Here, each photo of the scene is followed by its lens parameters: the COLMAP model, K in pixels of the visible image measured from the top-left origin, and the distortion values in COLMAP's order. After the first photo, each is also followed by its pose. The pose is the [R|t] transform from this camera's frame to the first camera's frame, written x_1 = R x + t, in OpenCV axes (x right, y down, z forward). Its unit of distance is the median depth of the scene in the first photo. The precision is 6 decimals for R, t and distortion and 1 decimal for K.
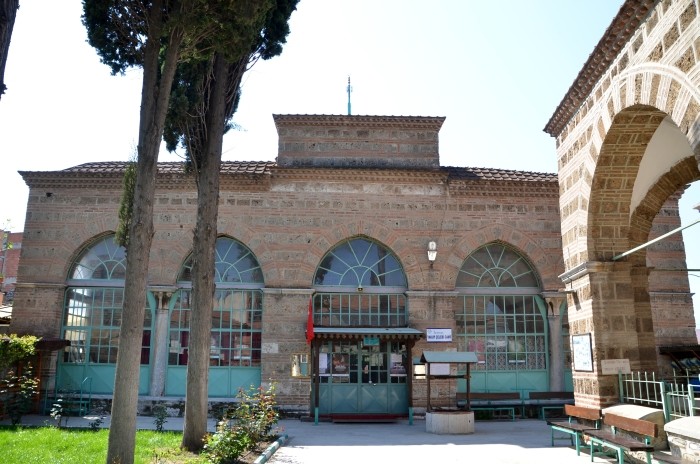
lens RADIAL K [[551.8, 0, 347.6], [0, 551.8, 234.2], [0, 0, 1]] dist [-0.130208, 0.030183]
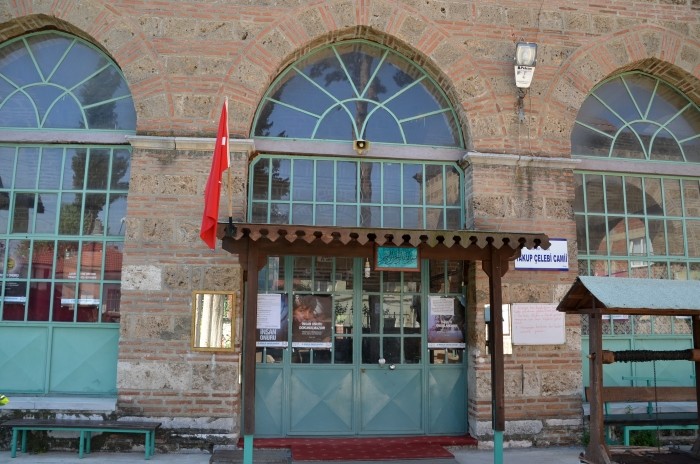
lens RADIAL K [[551.8, 0, 351.6], [0, 551.8, 236.6], [0, 0, 1]] dist [-0.130208, 0.030183]
pose [[0.996900, 0.017432, 0.076725, -0.016507], [-0.023283, 0.996833, 0.076037, 0.139491], [-0.075156, -0.077587, 0.994149, 0.575283]]
